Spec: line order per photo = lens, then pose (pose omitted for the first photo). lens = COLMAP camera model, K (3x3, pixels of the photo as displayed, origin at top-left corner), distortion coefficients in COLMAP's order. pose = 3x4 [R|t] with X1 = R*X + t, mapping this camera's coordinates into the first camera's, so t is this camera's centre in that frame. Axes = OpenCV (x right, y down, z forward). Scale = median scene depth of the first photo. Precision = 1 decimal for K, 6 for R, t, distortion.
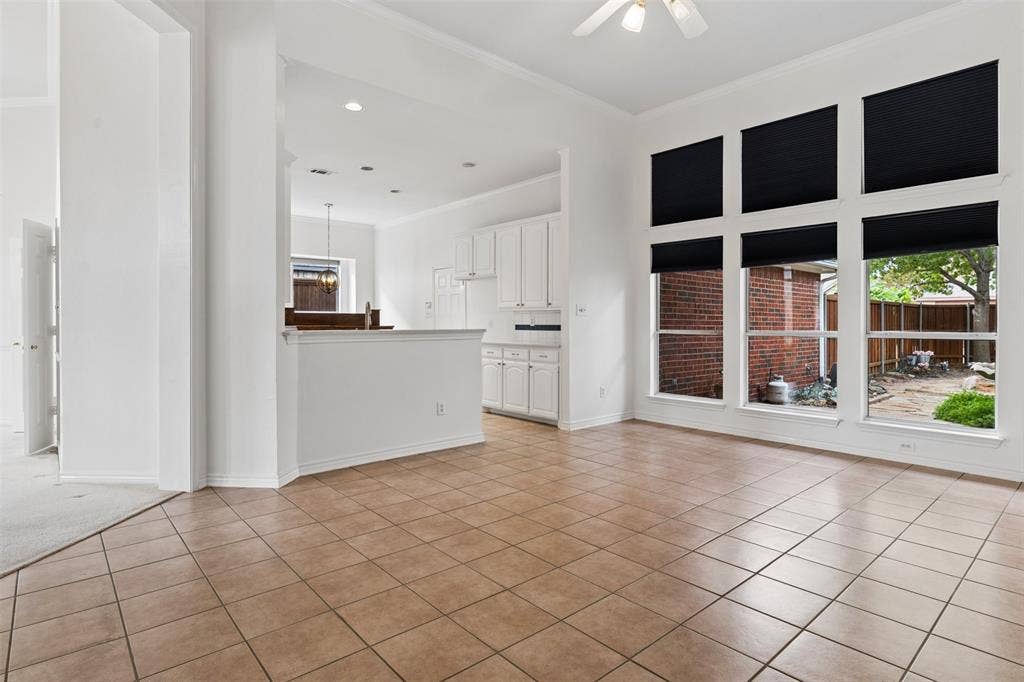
lens RADIAL K [[532.8, 0, 513.4], [0, 532.8, 323.2], [0, 0, 1]] dist [-0.003480, -0.000177]
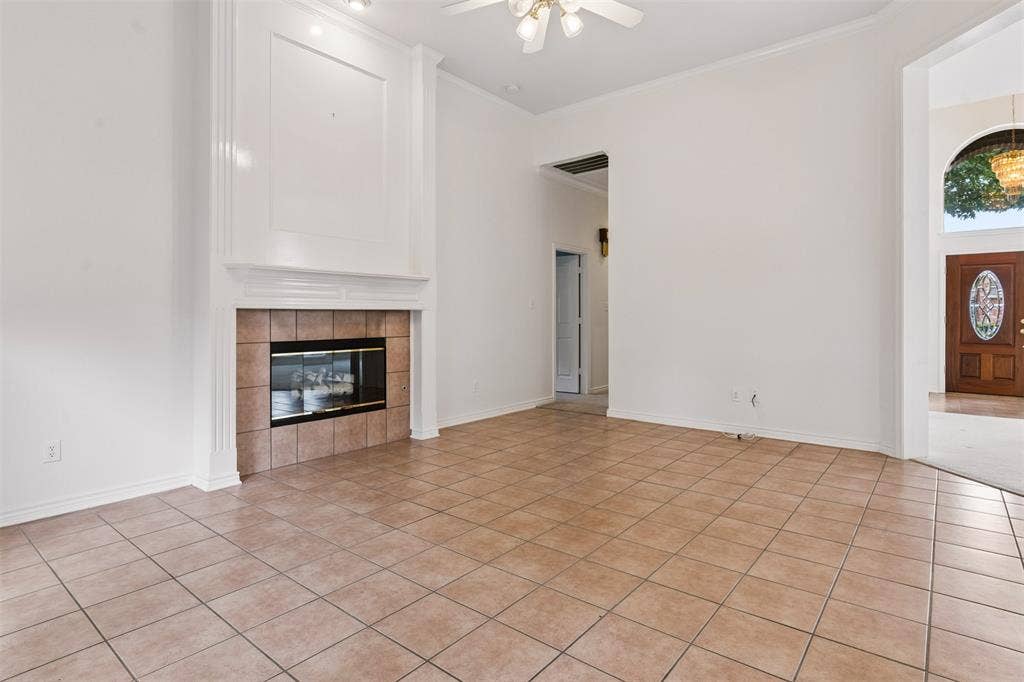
lens RADIAL K [[534.4, 0, 513.5], [0, 534.4, 316.6], [0, 0, 1]] dist [0.003566, 0.000737]
pose [[-0.986314, -0.000189, -0.164876, 0.298356], [-0.000201, 1.000000, 0.000059, 0.003000], [0.164876, 0.000091, -0.986314, 1.194101]]
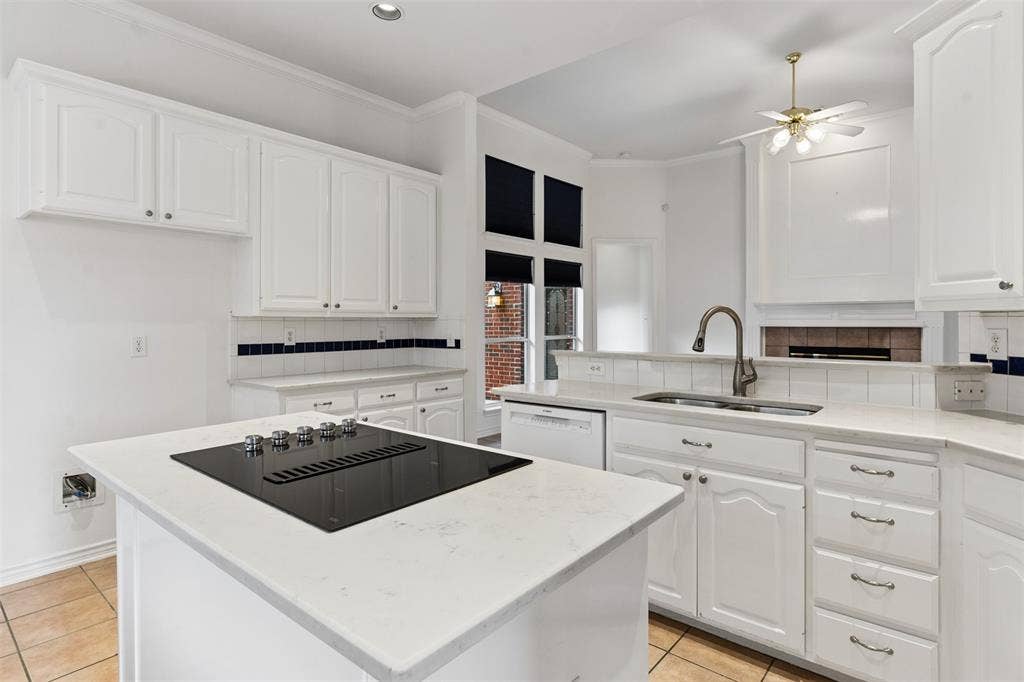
lens RADIAL K [[532.8, 0, 513.4], [0, 532.8, 323.2], [0, 0, 1]] dist [-0.003480, -0.000177]
pose [[-0.142436, -0.004470, 0.989794, -0.730945], [0.002599, 0.999985, 0.004891, -0.026270], [-0.989801, 0.003269, -0.142422, 1.228262]]
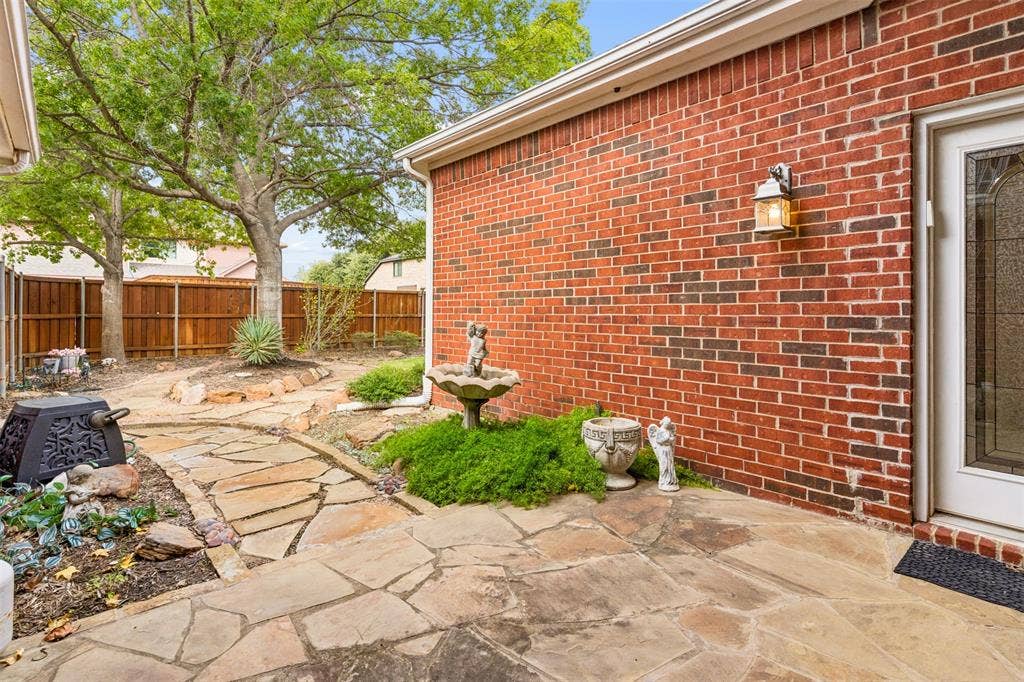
lens RADIAL K [[496.9, 0, 512.3], [0, 496.9, 314.0], [0, 0, 1]] dist [-0.000374, -0.000295]
pose [[-0.015312, -0.007069, 0.999858, 0.530943], [-0.002381, 0.999972, 0.007033, 0.019330], [-0.999880, -0.002273, -0.015328, 1.349465]]
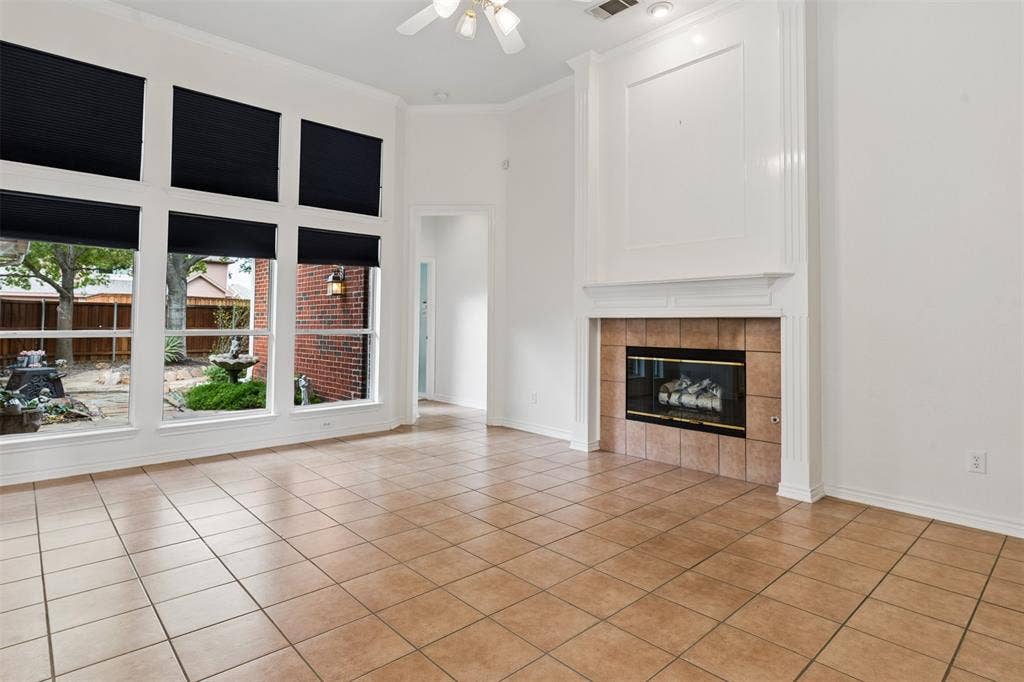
lens RADIAL K [[540.3, 0, 506.1], [0, 540.3, 302.9], [0, 0, 1]] dist [-0.001928, -0.001152]
pose [[-0.016729, 0.035098, 0.999244, -0.443633], [-0.003787, 0.999374, -0.035166, -0.000944], [-0.999853, -0.004372, -0.016585, 0.559301]]
